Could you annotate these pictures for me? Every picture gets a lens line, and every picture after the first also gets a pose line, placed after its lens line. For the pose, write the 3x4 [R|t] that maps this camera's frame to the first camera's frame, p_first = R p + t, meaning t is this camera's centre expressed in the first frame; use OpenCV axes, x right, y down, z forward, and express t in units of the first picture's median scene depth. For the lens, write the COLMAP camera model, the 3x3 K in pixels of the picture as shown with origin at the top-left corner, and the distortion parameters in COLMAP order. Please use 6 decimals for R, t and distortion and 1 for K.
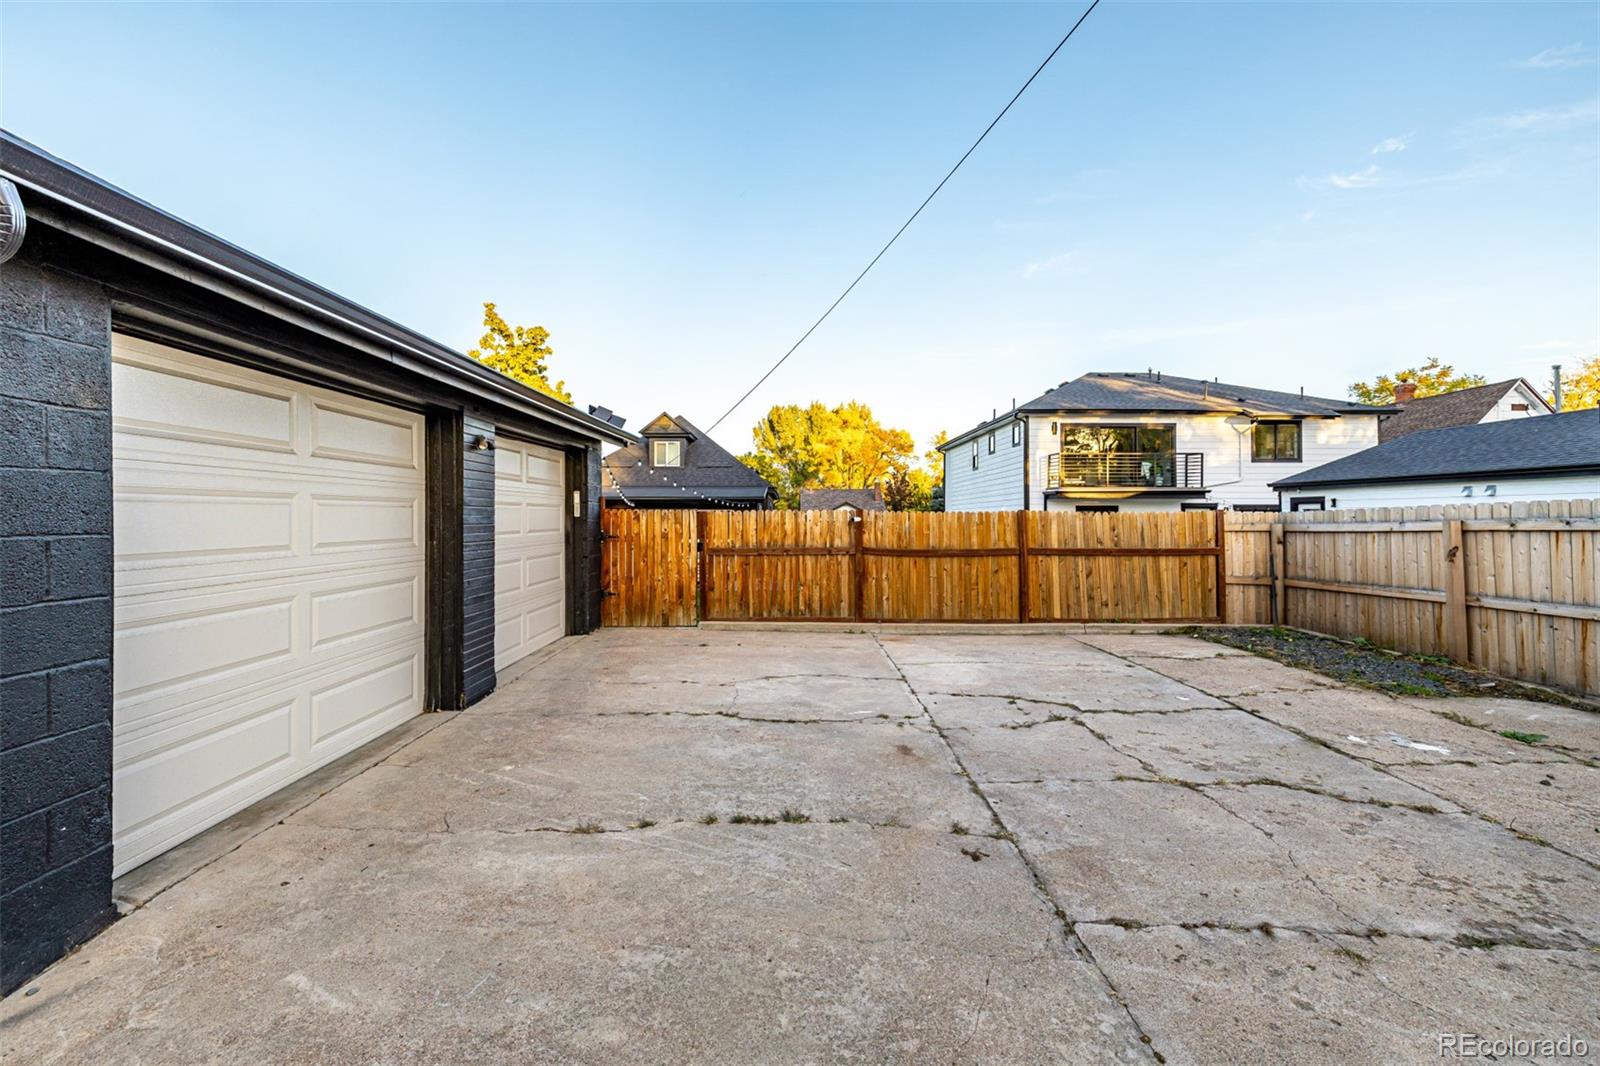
lens RADIAL K [[667.2, 0, 805.2], [0, 667.2, 521.6], [0, 0, 1]] dist [-0.004767, -0.000349]
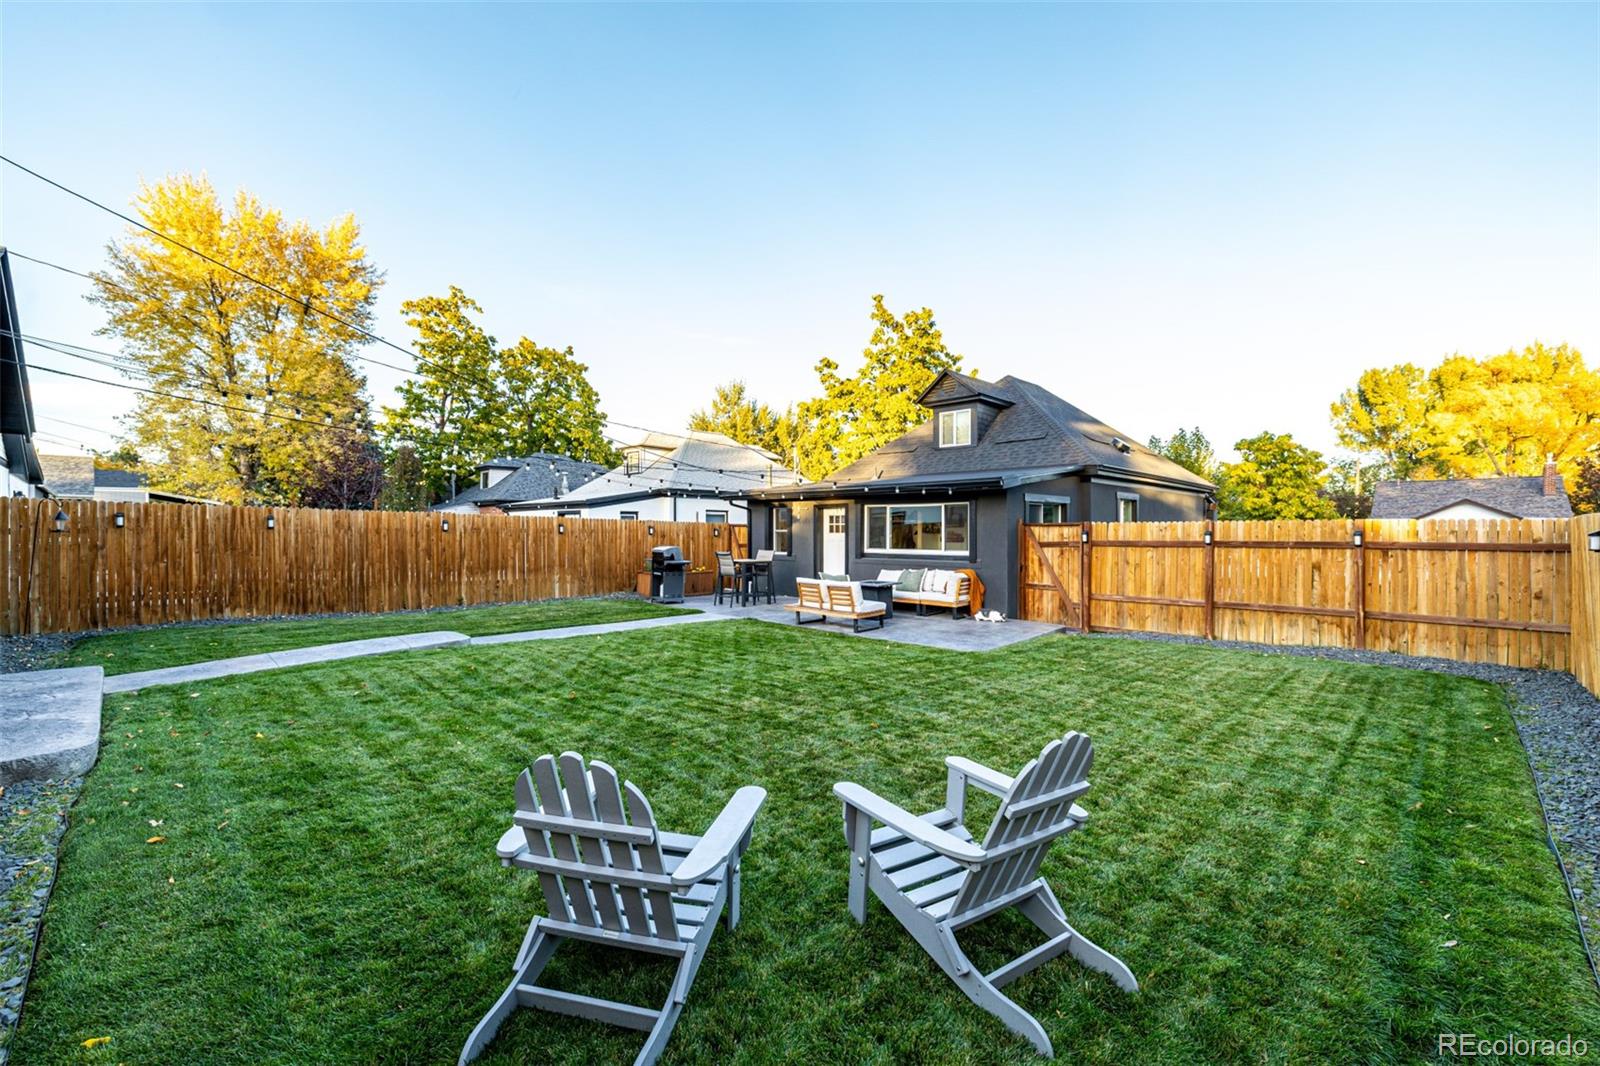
lens RADIAL K [[667.2, 0, 798.1], [0, 667.2, 532.9], [0, 0, 1]] dist [-0.004767, -0.000349]
pose [[0.701758, 0.004646, -0.712401, 0.114557], [-0.004964, 0.999986, 0.001632, 0.005043], [0.712399, 0.002391, 0.701771, 0.260186]]
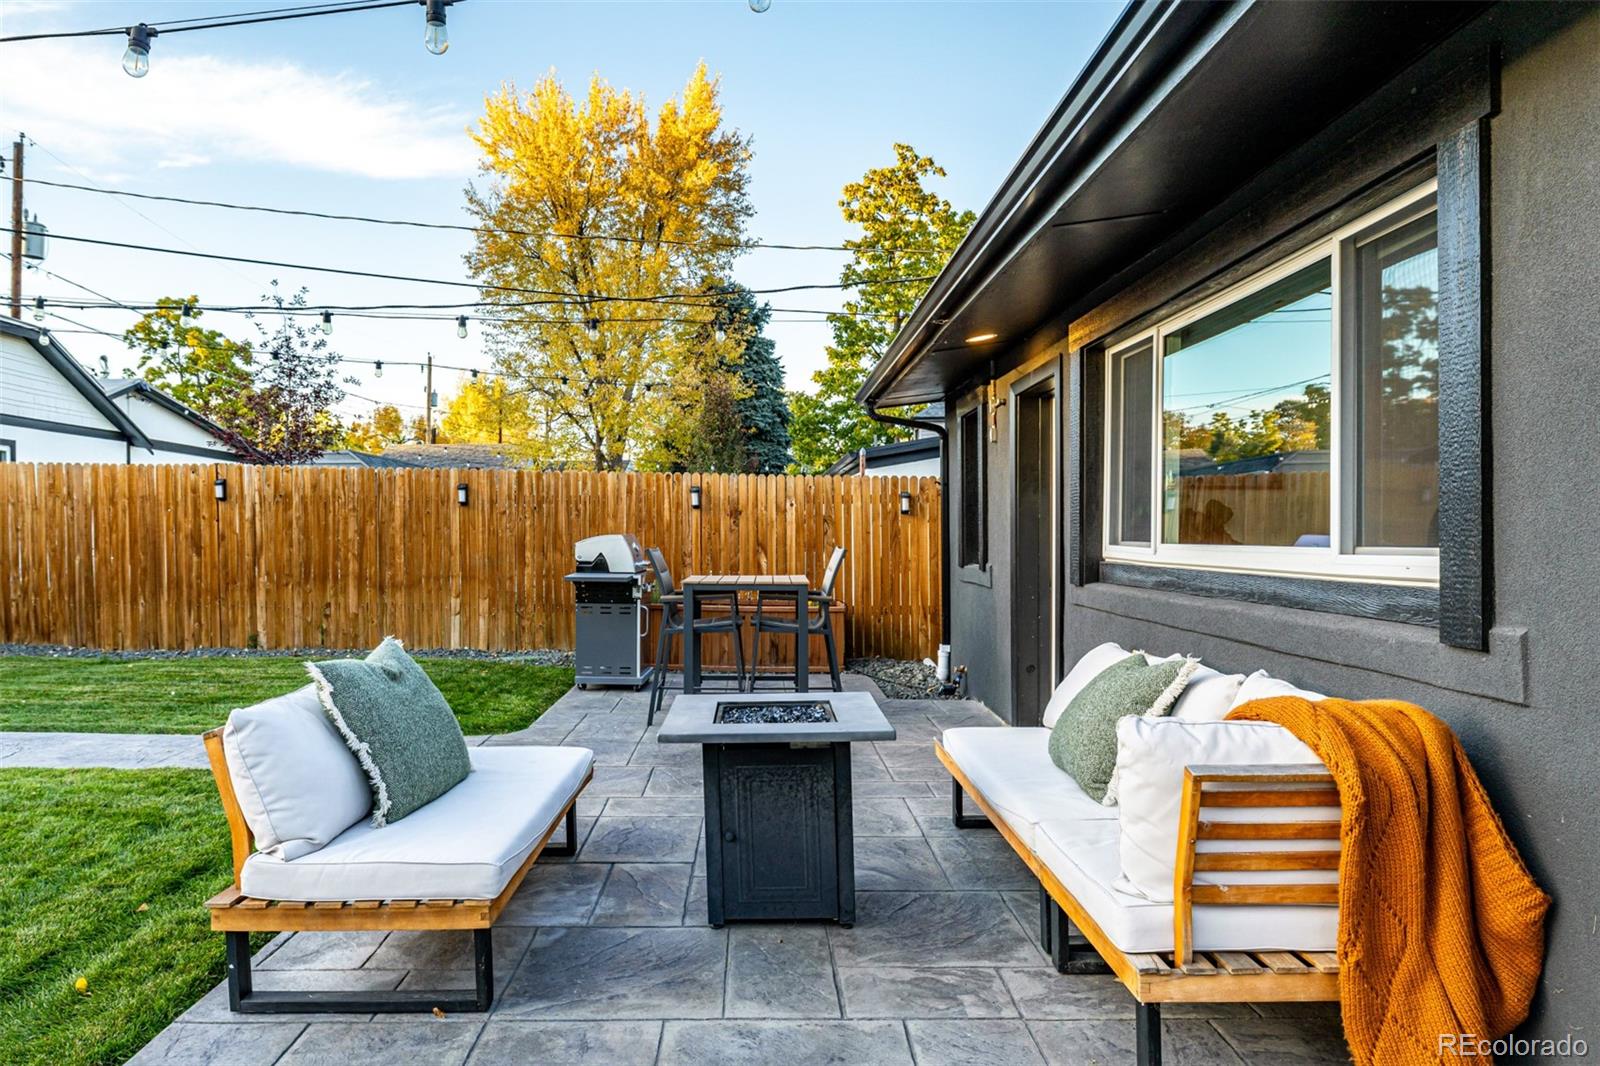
lens RADIAL K [[993.8, 0, 799.1], [0, 993.8, 538.5], [0, 0, 1]] dist [-0.000167, -0.000068]
pose [[-0.039941, 0.004537, -0.999192, 0.000836], [-0.004422, 0.999979, 0.004718, 0.013432], [0.999192, 0.004606, -0.039920, 0.526313]]
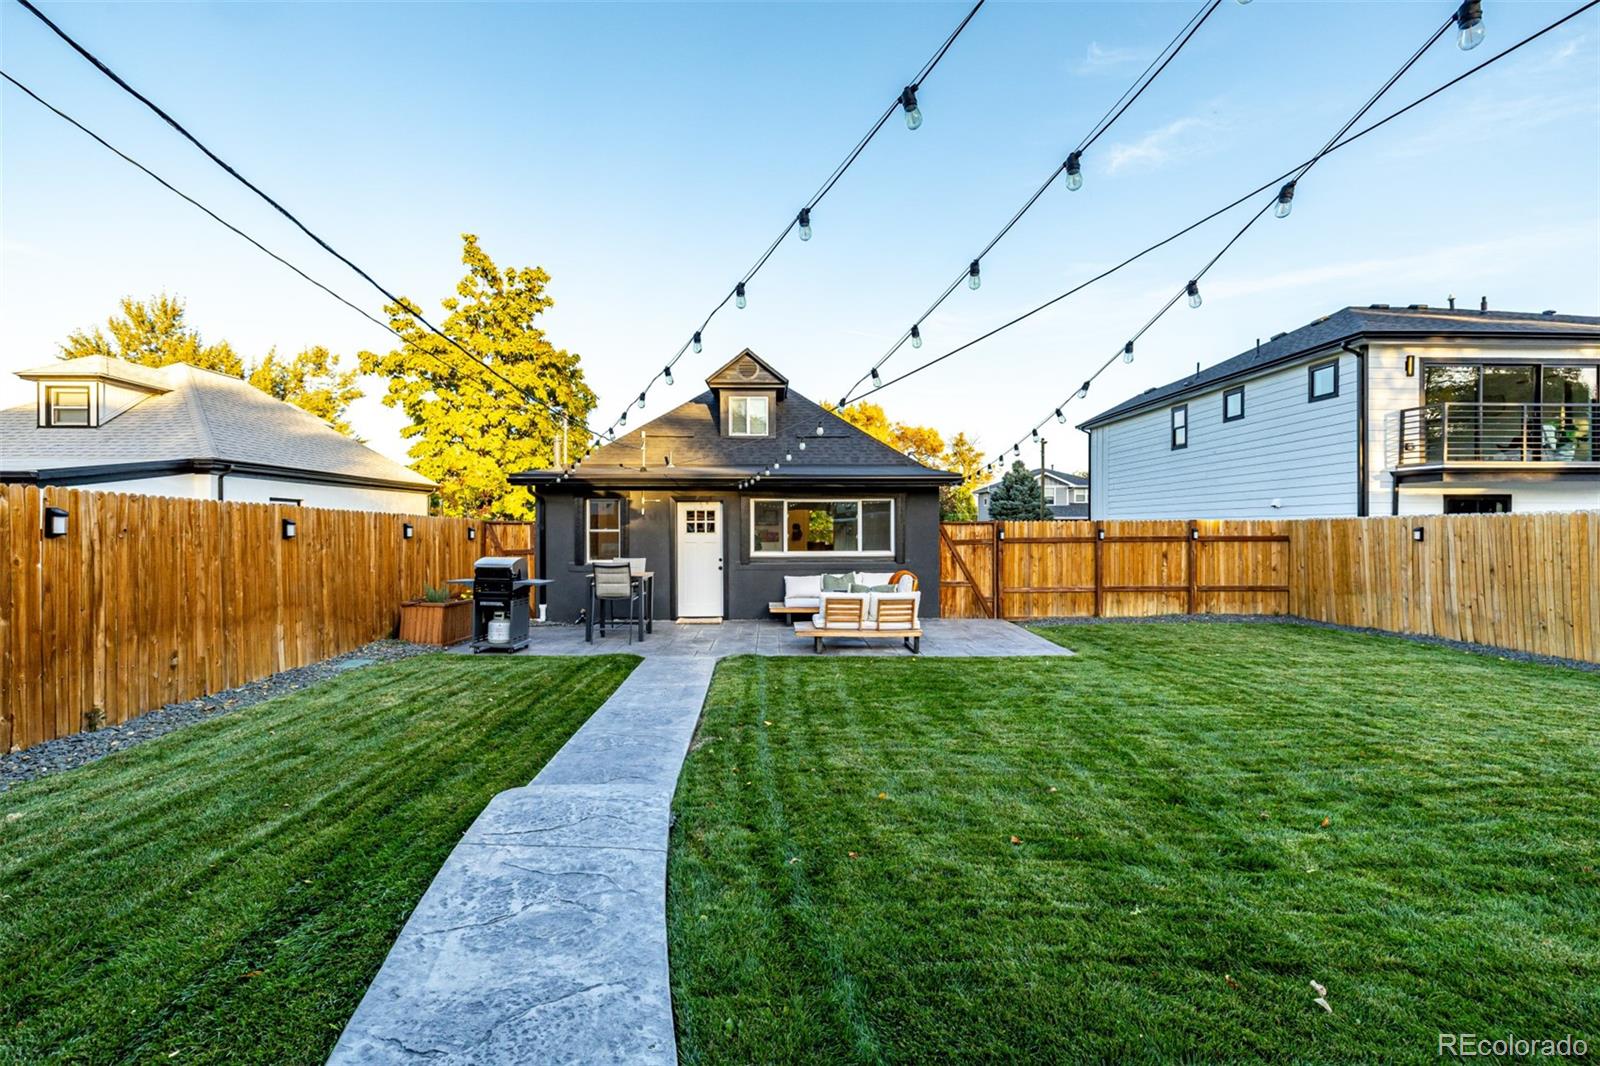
lens RADIAL K [[667.2, 0, 801.1], [0, 667.2, 531.3], [0, 0, 1]] dist [-0.004767, -0.000349]
pose [[0.999928, -0.001315, 0.011889, -0.109519], [0.001294, 0.999998, 0.001740, 0.004441], [-0.011891, -0.001725, 0.999928, 0.243130]]
